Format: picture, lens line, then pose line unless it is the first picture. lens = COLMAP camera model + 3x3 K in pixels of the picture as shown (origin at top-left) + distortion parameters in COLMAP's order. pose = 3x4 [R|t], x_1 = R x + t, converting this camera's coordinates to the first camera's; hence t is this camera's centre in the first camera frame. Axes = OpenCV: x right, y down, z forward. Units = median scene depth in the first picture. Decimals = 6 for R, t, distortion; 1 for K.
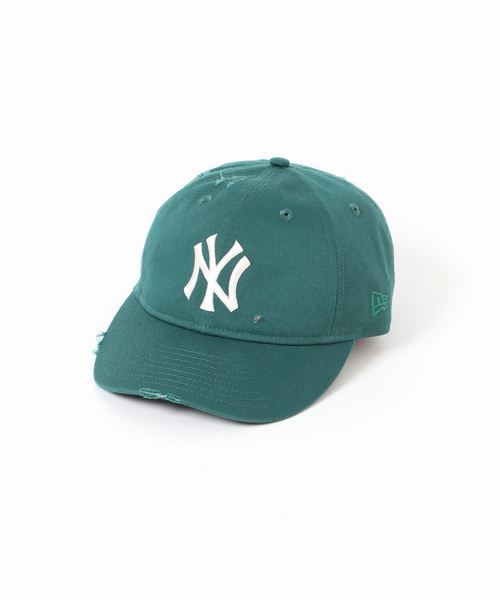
lens RADIAL K [[2147.3, 0, 250.2], [0, 2147.3, 300.2], [0, 0, 1]] dist [0.186667, 0.000000]
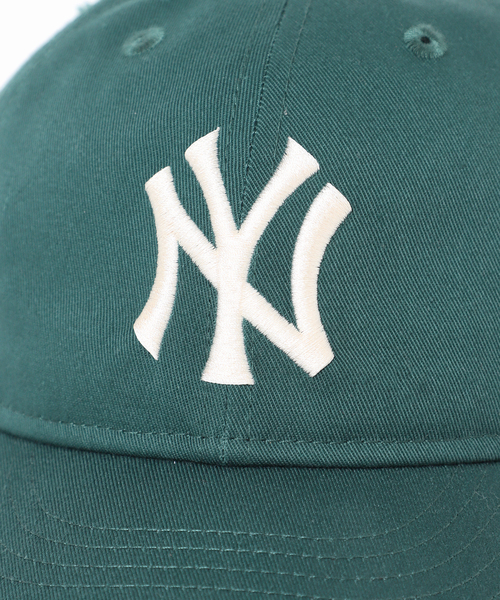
lens RADIAL K [[2147.3, 0, 250.1], [0, 2147.3, 299.2], [0, 0, 1]] dist [0.186667, 0.000000]
pose [[0.973403, -0.138283, 0.182661, -0.069377], [0.153004, 0.985810, -0.069056, 0.014048], [-0.170520, 0.095168, 0.980748, 0.708995]]
